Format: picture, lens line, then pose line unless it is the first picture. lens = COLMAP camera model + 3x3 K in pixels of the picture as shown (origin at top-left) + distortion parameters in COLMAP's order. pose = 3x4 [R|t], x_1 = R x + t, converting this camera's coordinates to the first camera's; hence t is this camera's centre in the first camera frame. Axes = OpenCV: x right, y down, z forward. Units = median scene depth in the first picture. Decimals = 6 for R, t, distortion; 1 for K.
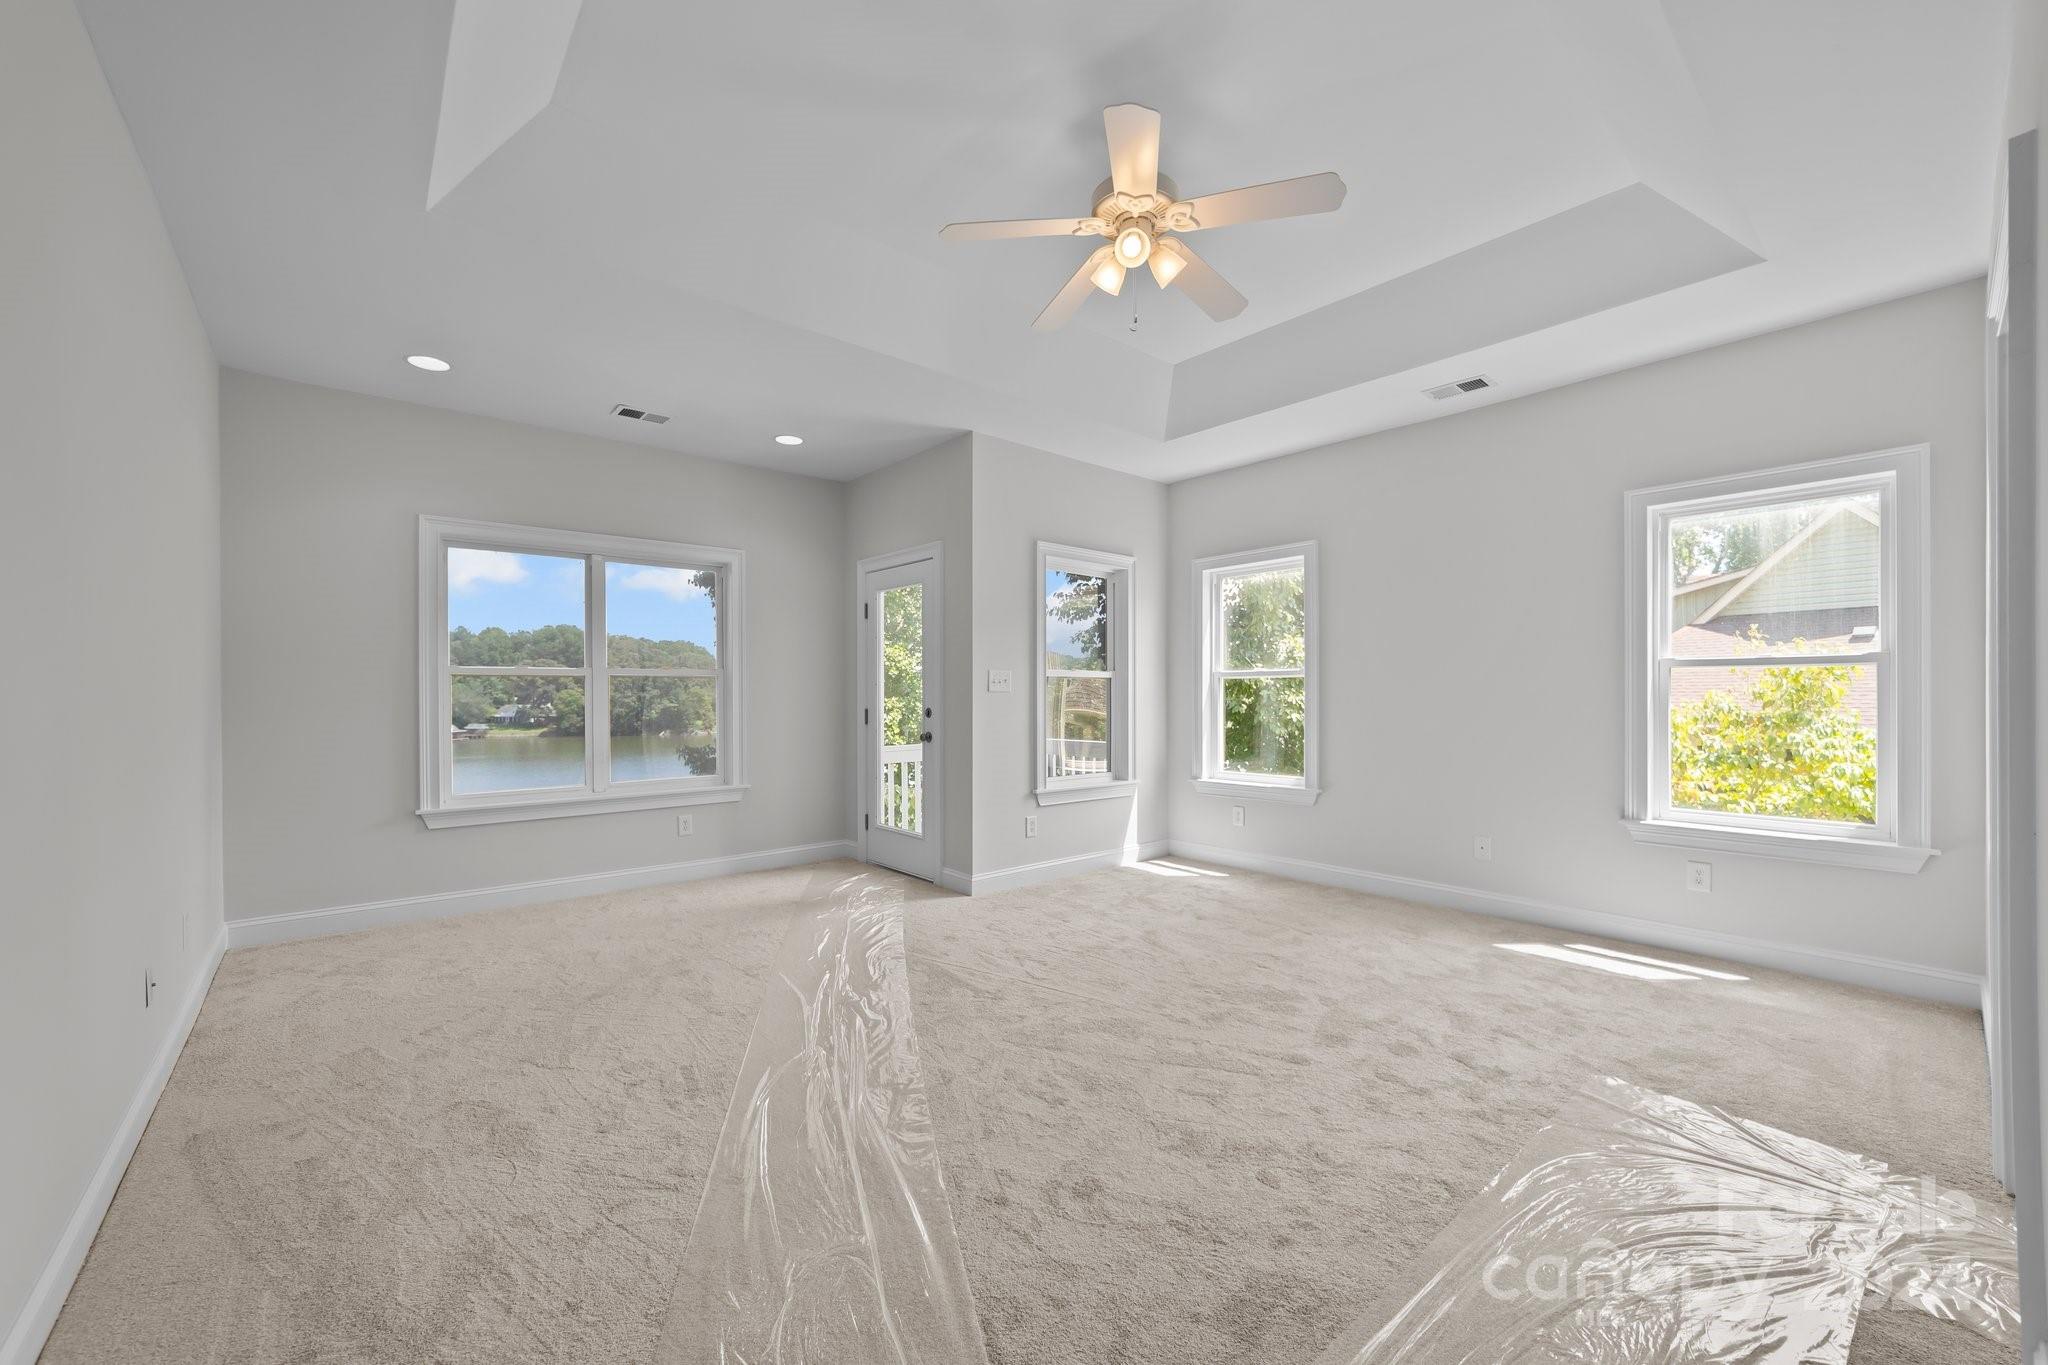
lens RADIAL K [[793.4, 0, 1007.3], [0, 793.4, 692.3], [0, 0, 1]] dist [-0.014188, 0.007701]
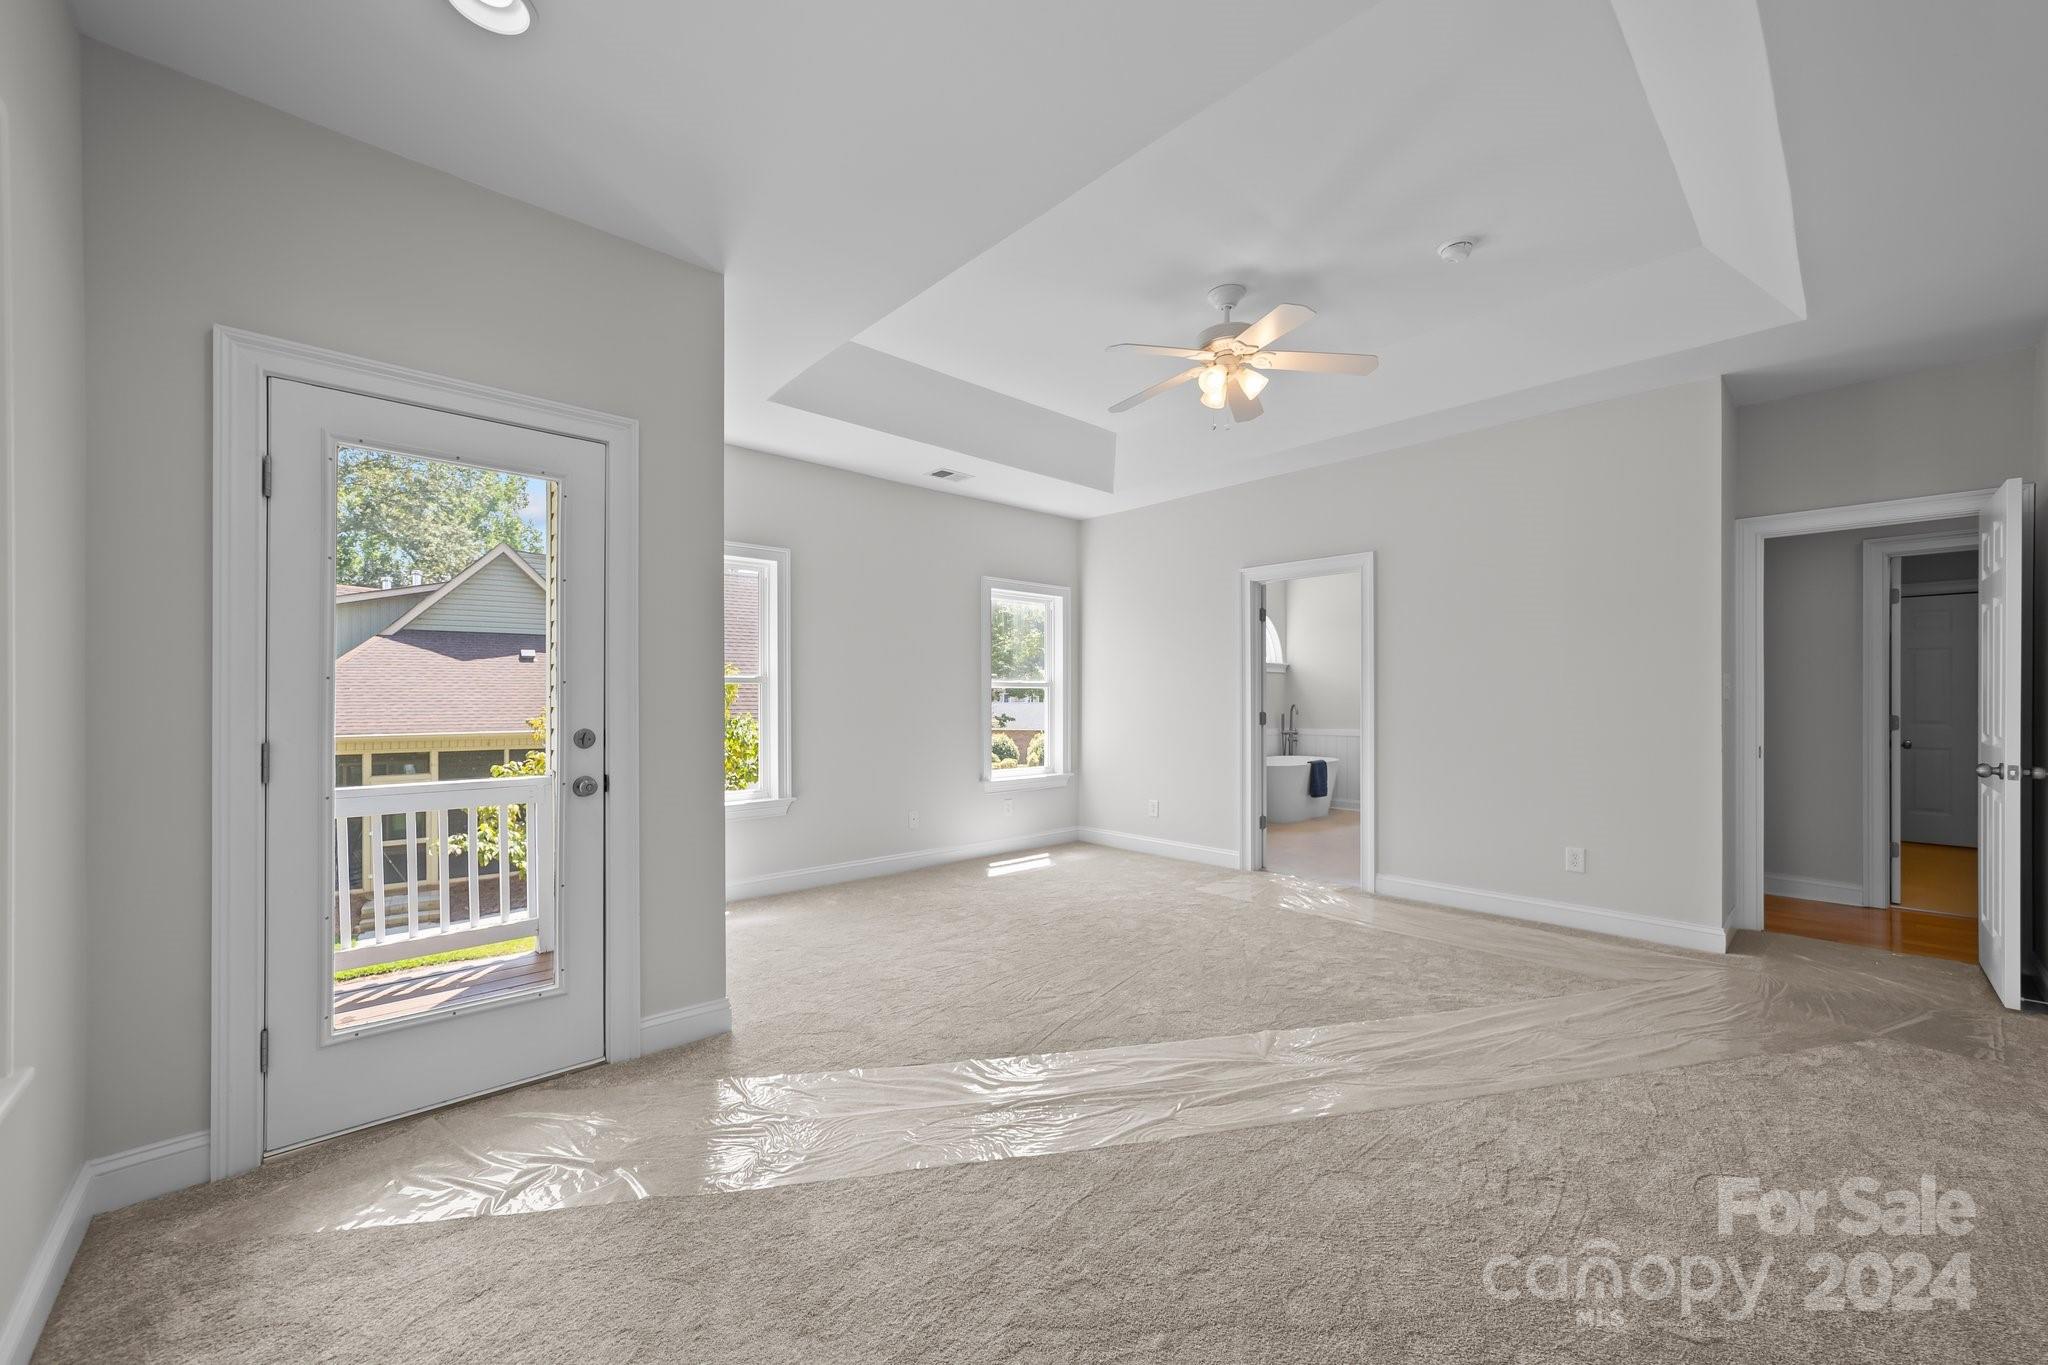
lens RADIAL K [[793.4, 0, 1018.2], [0, 793.4, 690.8], [0, 0, 1]] dist [-0.014188, 0.007701]
pose [[-0.031235, 0.014589, 0.999406, -0.620339], [-0.000789, 0.999893, -0.014621, 0.001912], [-0.999512, -0.001245, -0.031220, 0.737741]]
